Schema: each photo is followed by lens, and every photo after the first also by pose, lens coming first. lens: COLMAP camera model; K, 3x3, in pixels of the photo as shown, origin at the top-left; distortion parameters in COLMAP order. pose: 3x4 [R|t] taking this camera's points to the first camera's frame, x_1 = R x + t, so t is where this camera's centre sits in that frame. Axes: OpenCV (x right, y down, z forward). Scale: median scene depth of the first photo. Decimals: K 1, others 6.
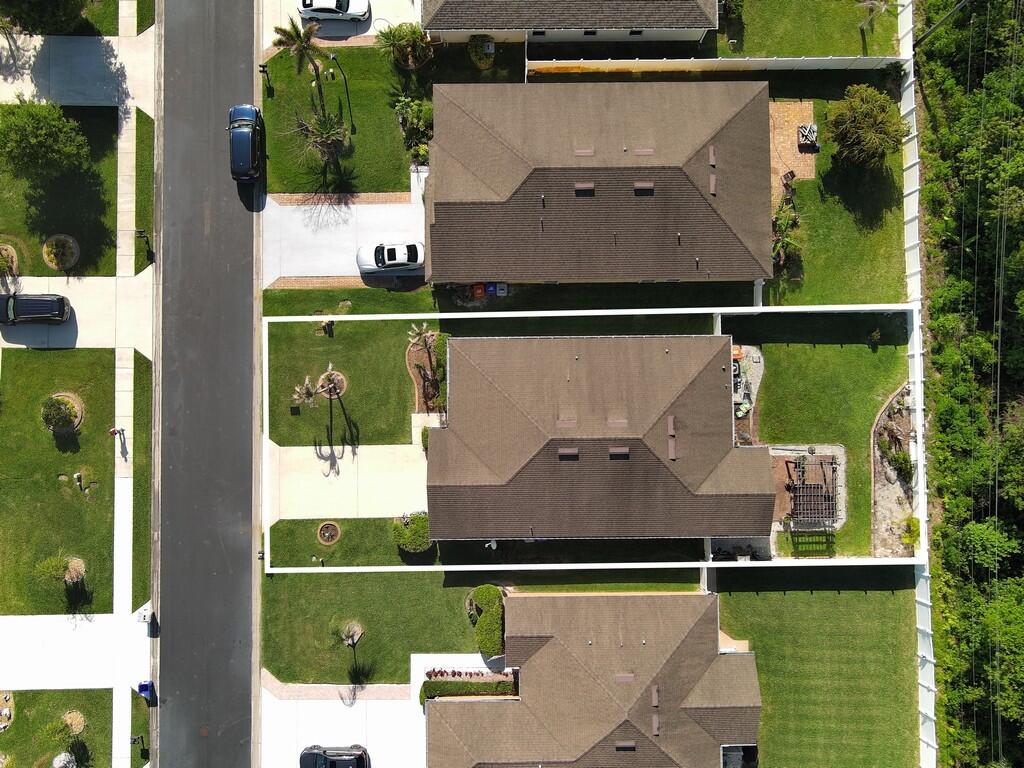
lens RADIAL K [[860.8, 0, 512.0], [0, 860.8, 384.0], [0, 0, 1]] dist [0.003697, -0.010416]
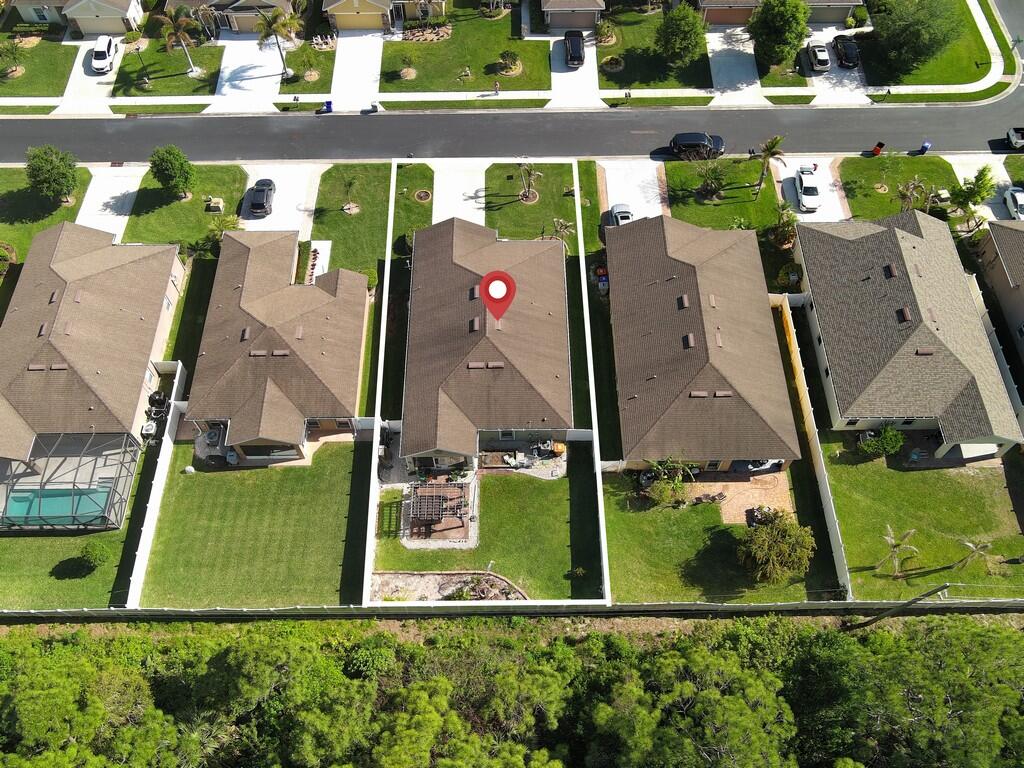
lens RADIAL K [[839.3, 0, 510.1], [0, 839.3, 387.8], [0, 0, 1]] dist [0.002028, -0.011675]
pose [[-0.002398, 0.860627, -0.509229, 0.751547], [-0.998613, 0.024726, 0.046492, -0.024386], [0.052603, 0.508634, 0.859374, -0.007791]]
